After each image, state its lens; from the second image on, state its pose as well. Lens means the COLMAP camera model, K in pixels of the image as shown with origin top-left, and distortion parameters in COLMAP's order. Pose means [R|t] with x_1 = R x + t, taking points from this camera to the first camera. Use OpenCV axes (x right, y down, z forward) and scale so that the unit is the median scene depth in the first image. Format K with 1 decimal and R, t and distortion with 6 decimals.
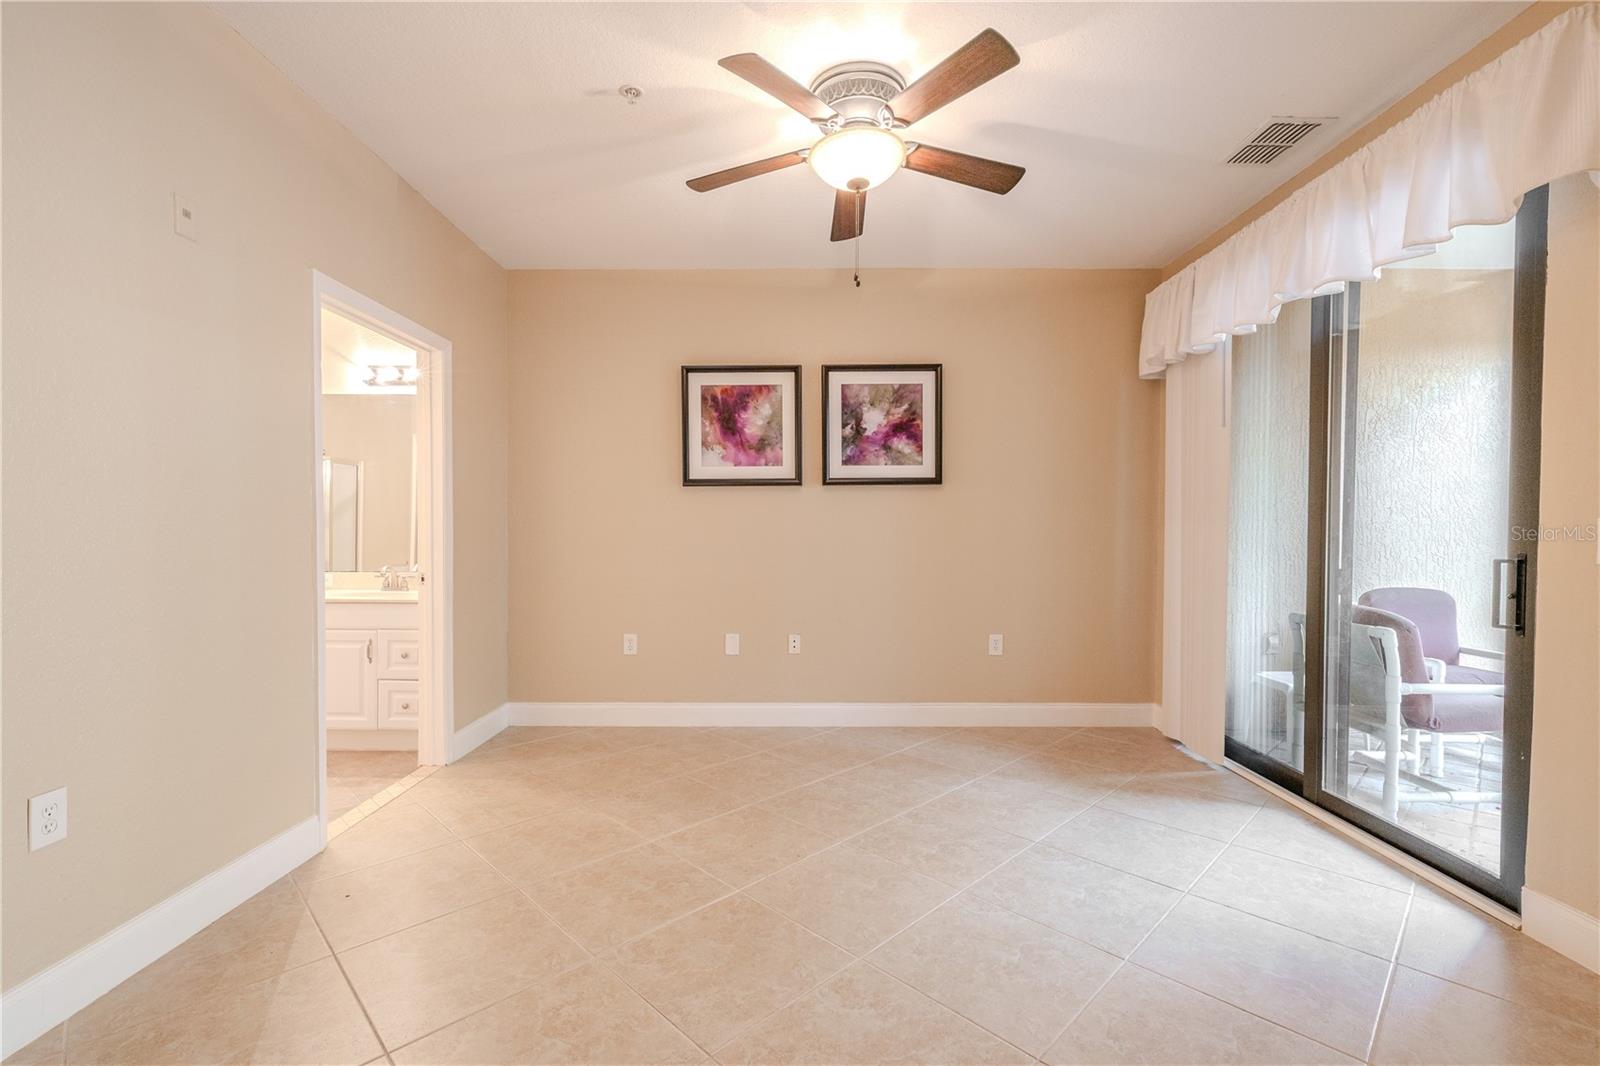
lens RADIAL K [[682.2, 0, 791.0], [0, 682.2, 543.1], [0, 0, 1]] dist [0.000055, 0.000186]
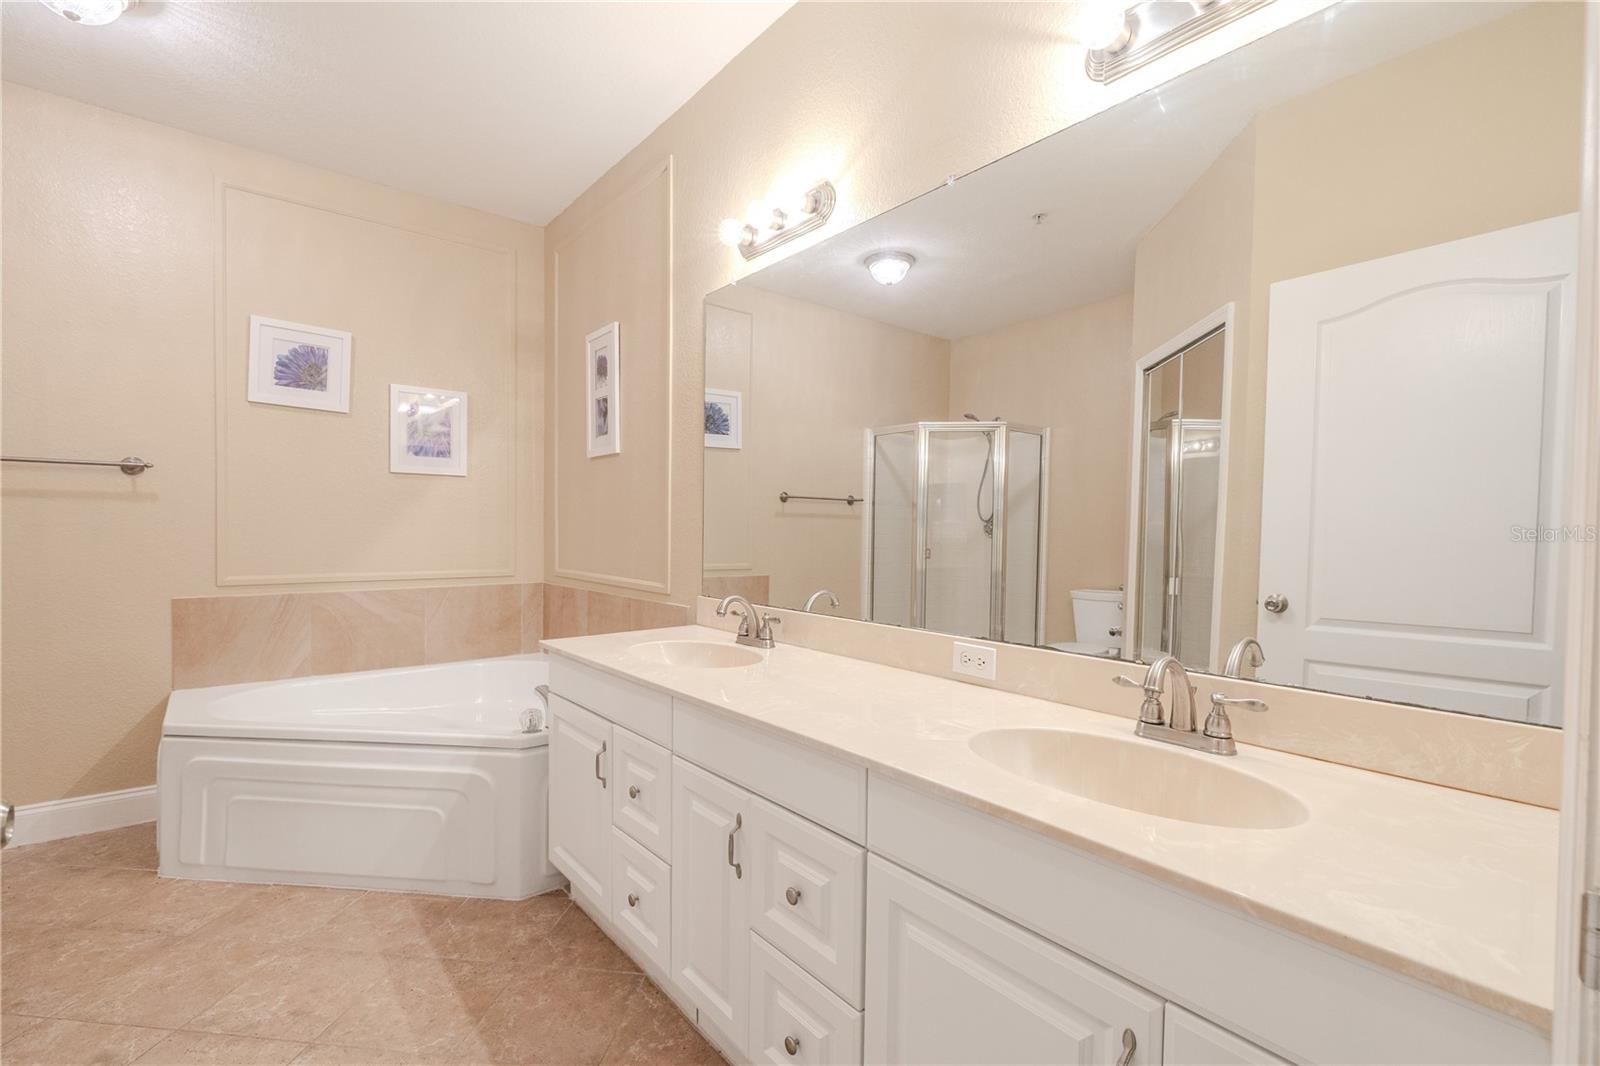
lens RADIAL K [[682.2, 0, 791.0], [0, 682.2, 543.1], [0, 0, 1]] dist [0.000055, 0.000186]
pose [[0.620642, 0.021265, -0.783806, -0.280338], [-0.026363, 0.999633, 0.006245, -0.006429], [0.783651, 0.016787, 0.620975, 0.422368]]
